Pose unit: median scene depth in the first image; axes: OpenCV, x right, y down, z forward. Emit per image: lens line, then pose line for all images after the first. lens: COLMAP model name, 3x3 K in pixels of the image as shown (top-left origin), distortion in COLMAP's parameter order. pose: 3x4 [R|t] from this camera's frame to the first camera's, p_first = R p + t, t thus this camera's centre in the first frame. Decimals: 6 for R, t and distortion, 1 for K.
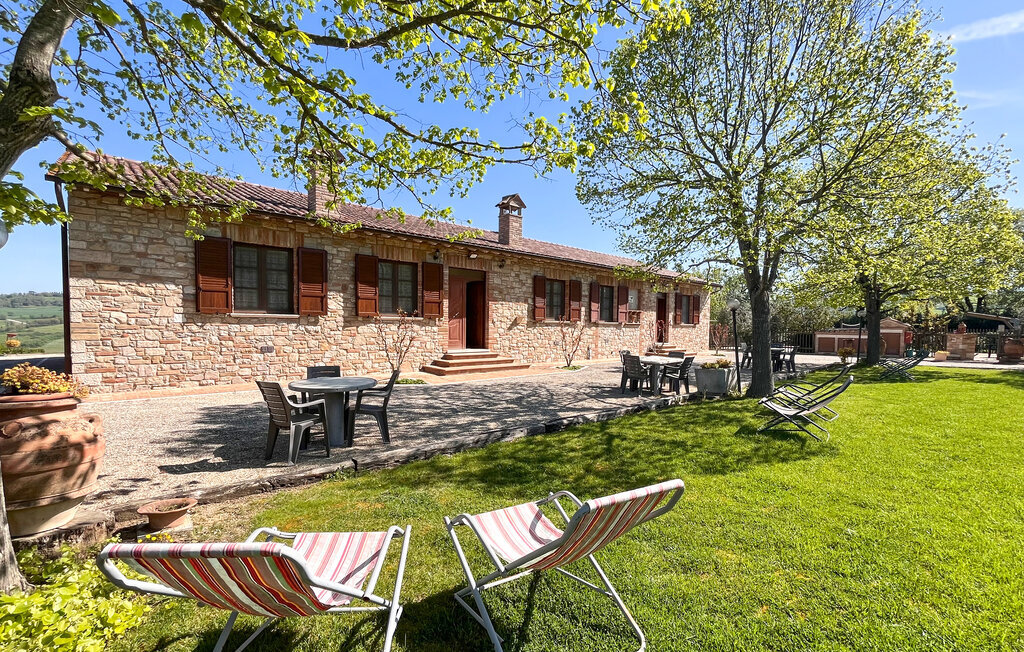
lens RADIAL K [[451.2, 0, 527.2], [0, 451.2, 331.8], [0, 0, 1]] dist [-0.002107, -0.000663]
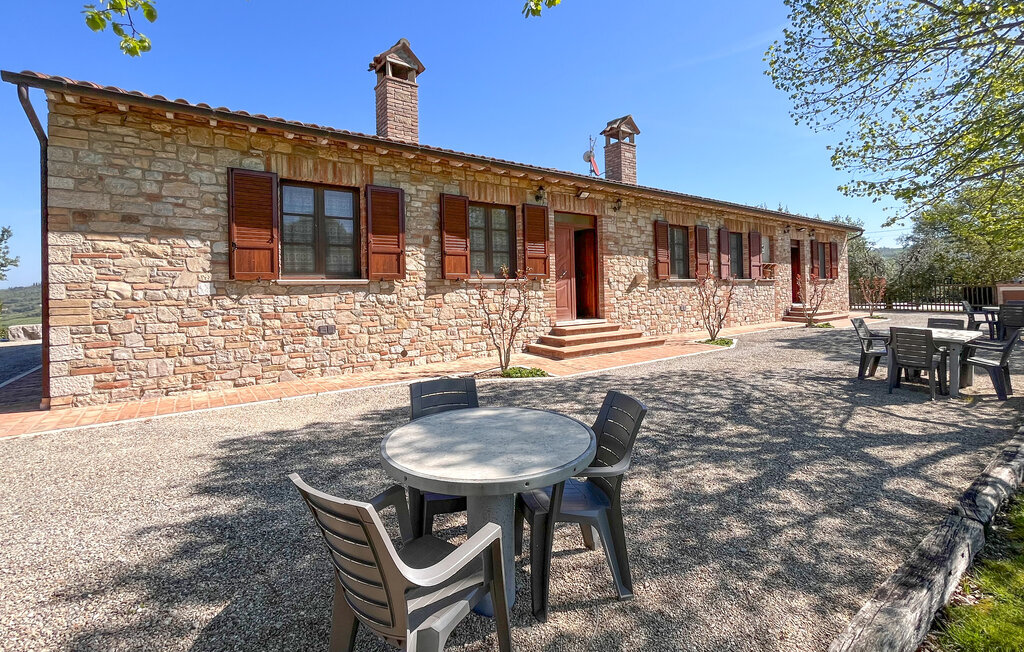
lens RADIAL K [[451.2, 0, 512.4], [0, 451.2, 274.4], [0, 0, 1]] dist [-0.002107, -0.000663]
pose [[0.991187, -0.033904, -0.128055, -0.176697], [0.027955, 0.998457, -0.047971, -0.004753], [0.129484, 0.043969, 0.990606, 0.302793]]
